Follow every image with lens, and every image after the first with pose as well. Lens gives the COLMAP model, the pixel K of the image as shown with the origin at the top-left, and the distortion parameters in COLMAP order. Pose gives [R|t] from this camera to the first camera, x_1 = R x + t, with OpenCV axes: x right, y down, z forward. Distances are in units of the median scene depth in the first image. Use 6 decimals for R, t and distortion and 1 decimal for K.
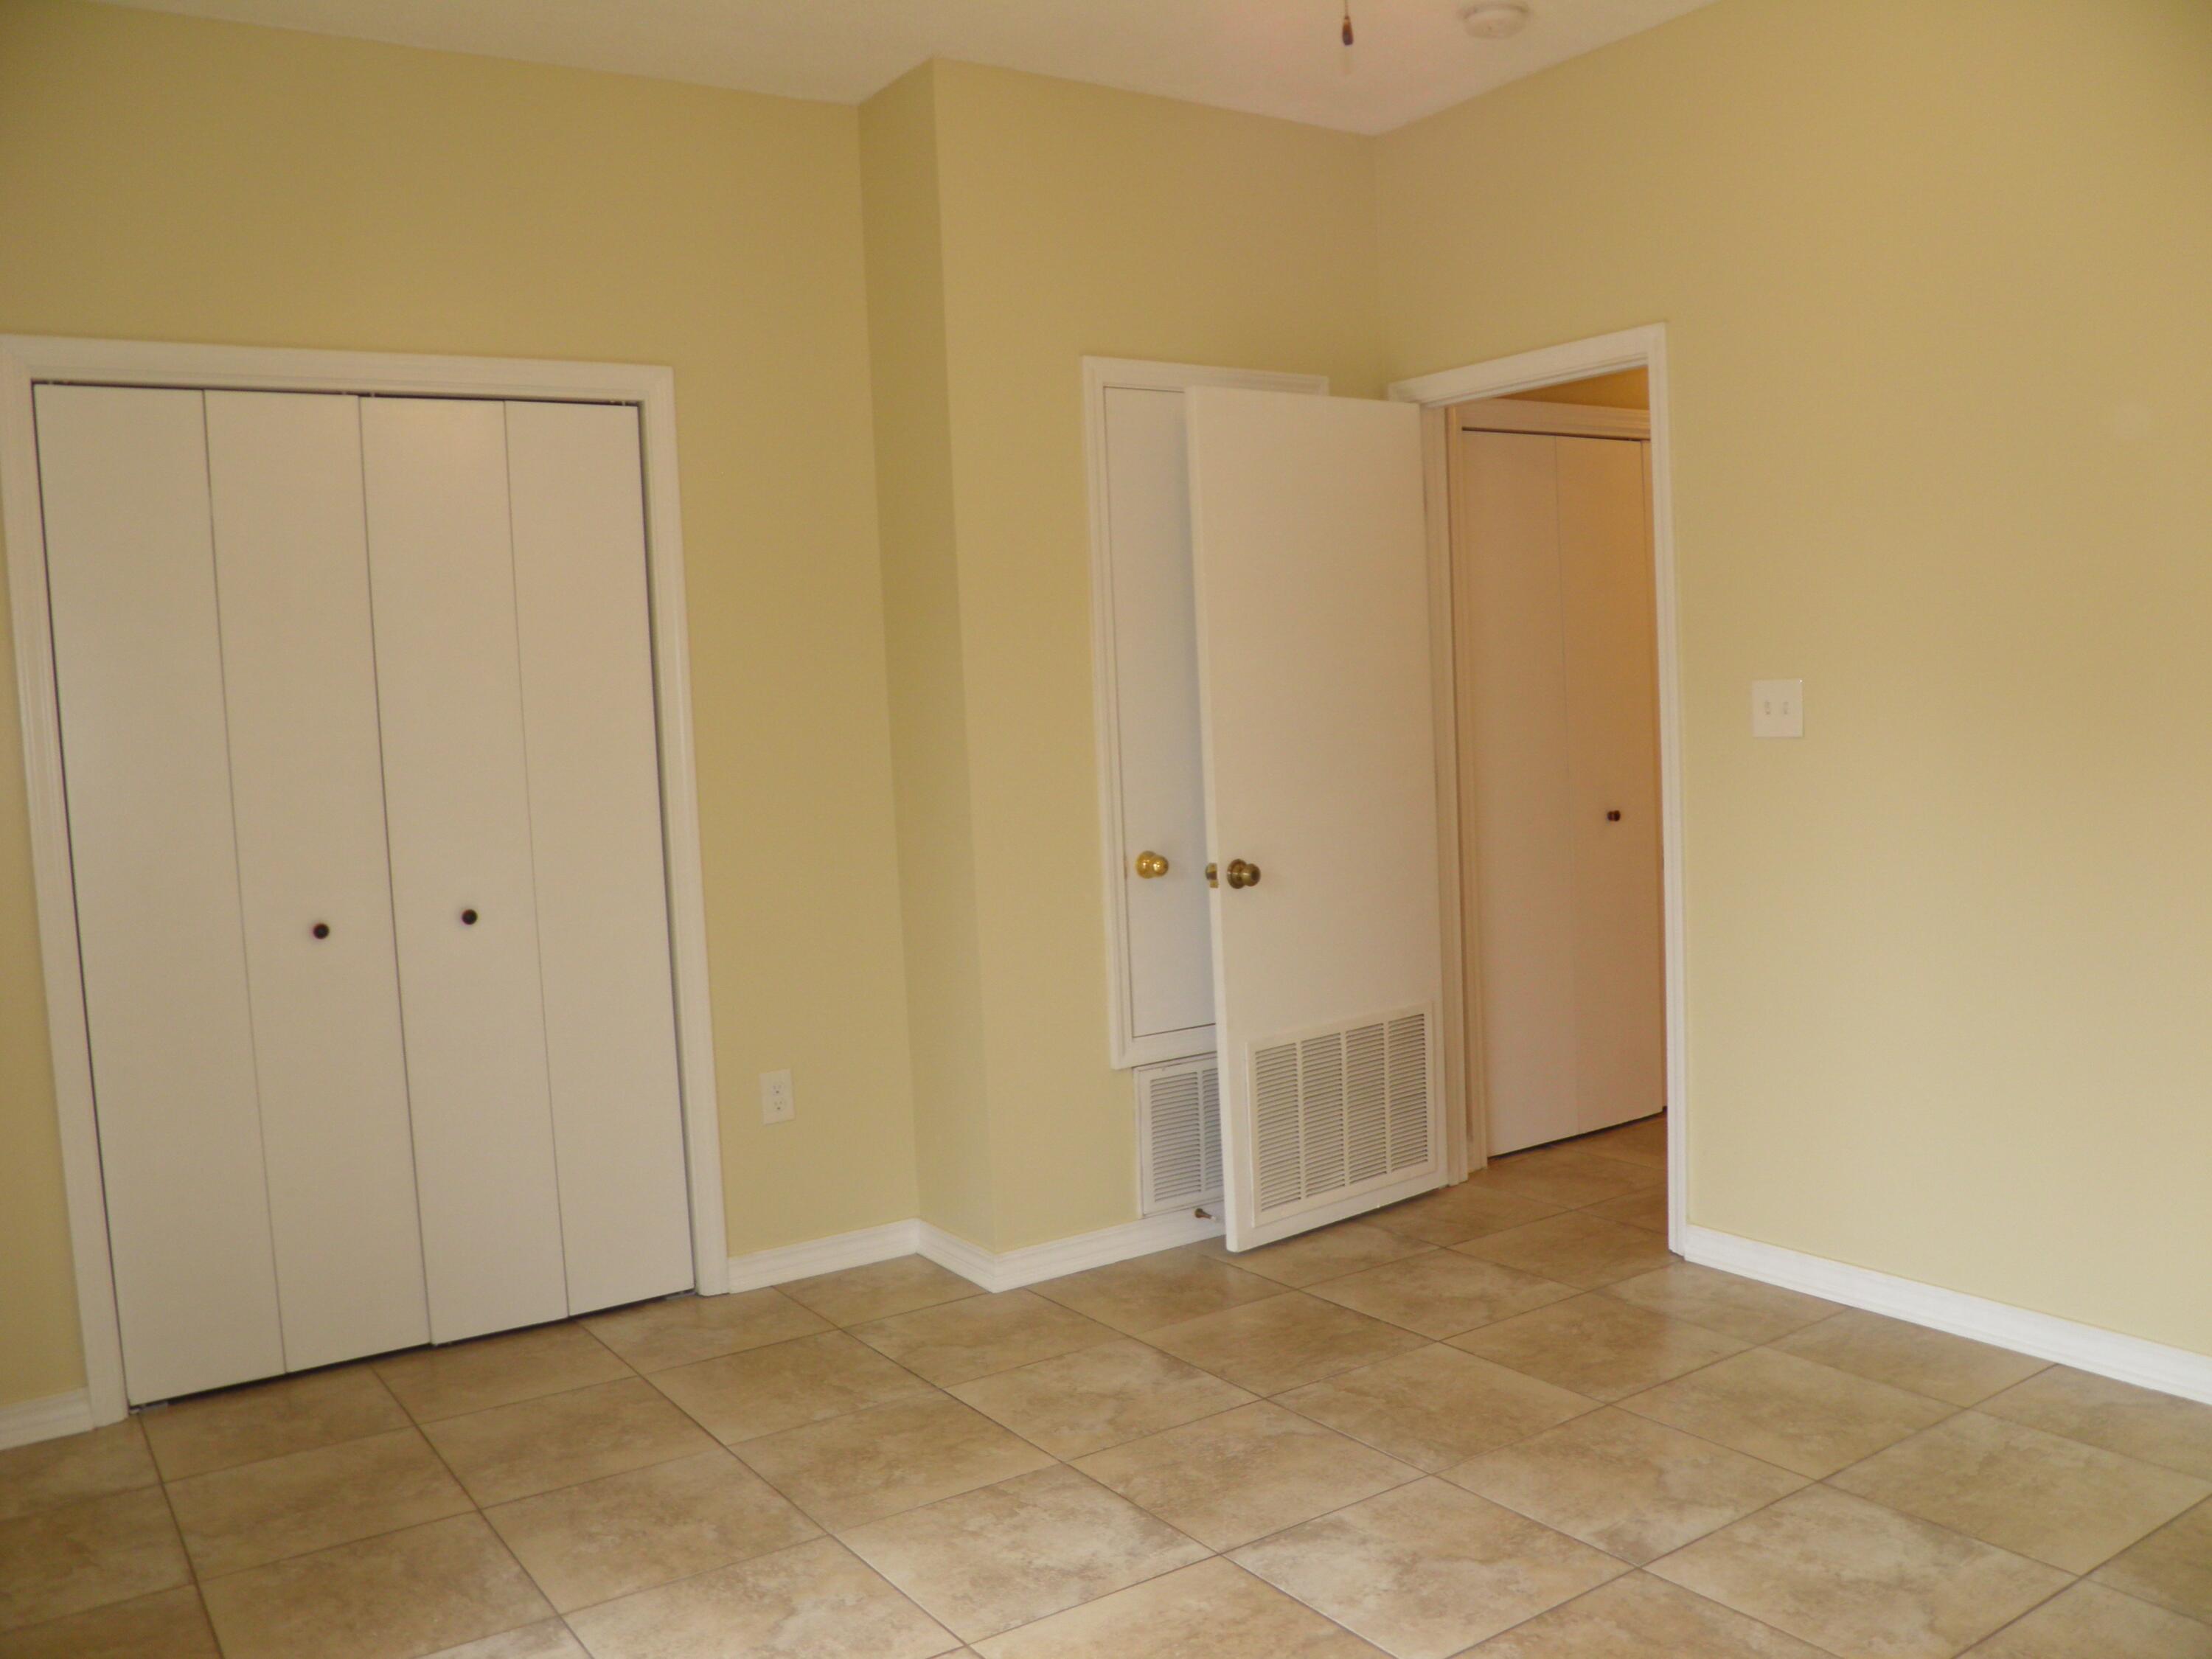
lens RADIAL K [[1853.2, 0, 1106.4], [0, 1853.2, 847.6], [0, 0, 1]] dist [-0.139521, 0.101643]
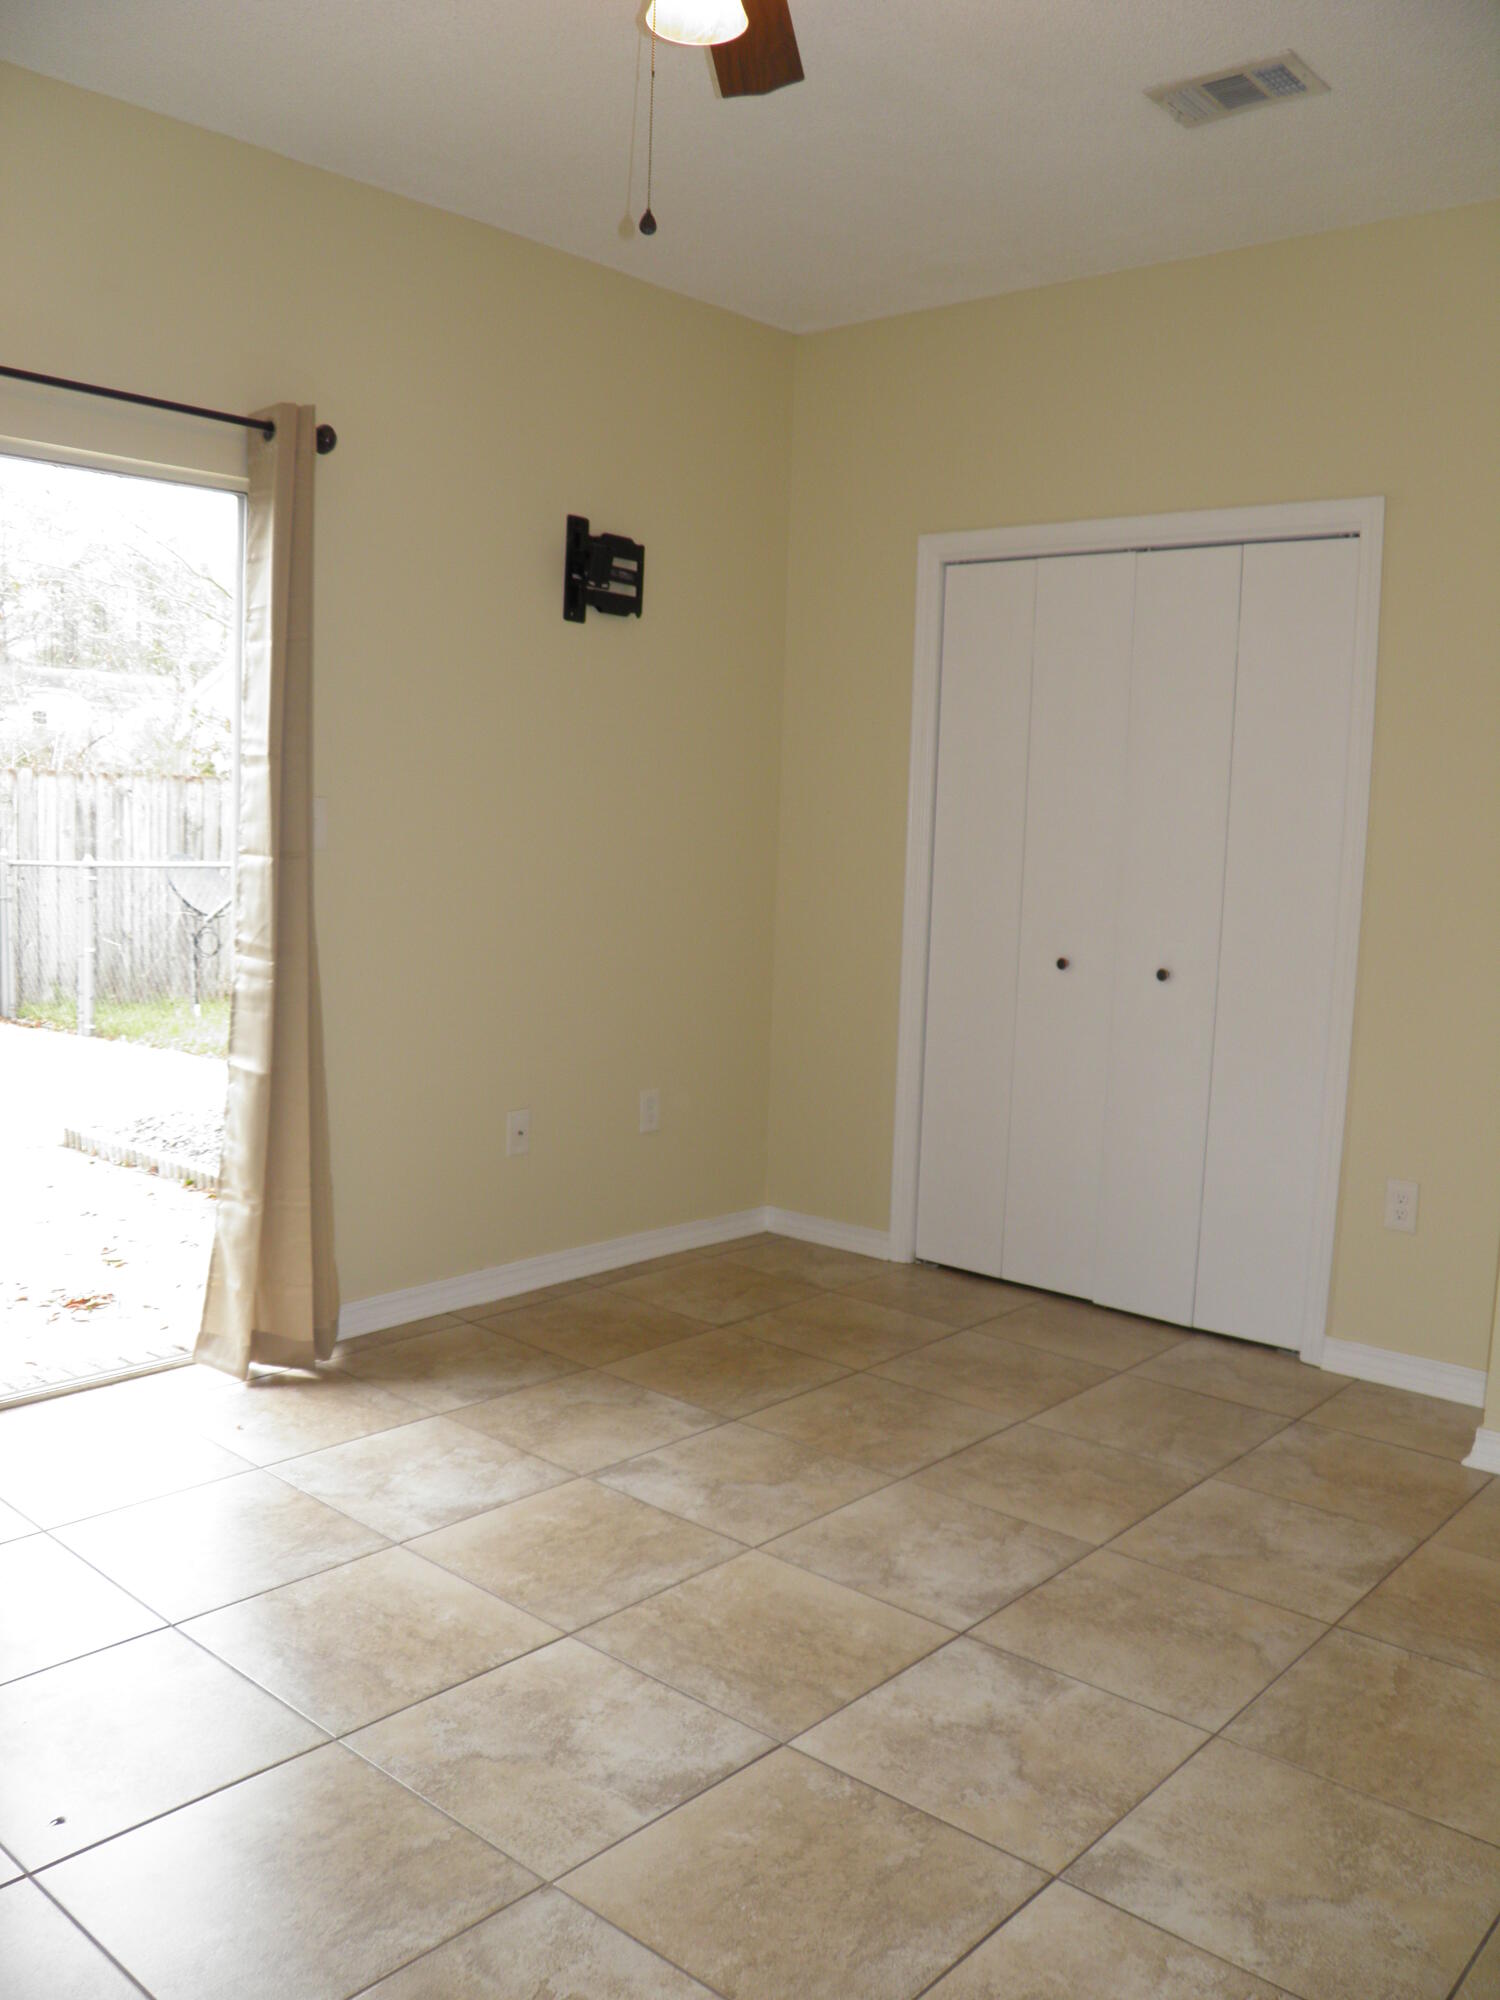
lens RADIAL K [[1675.6, 0, 737.2], [0, 1675.6, 994.1], [0, 0, 1]] dist [-0.139521, 0.101643]
pose [[0.238292, 0.159296, -0.958041, 0.775197], [-0.123147, 0.983451, 0.132891, -0.073750], [0.963354, 0.086313, 0.253965, 0.531856]]
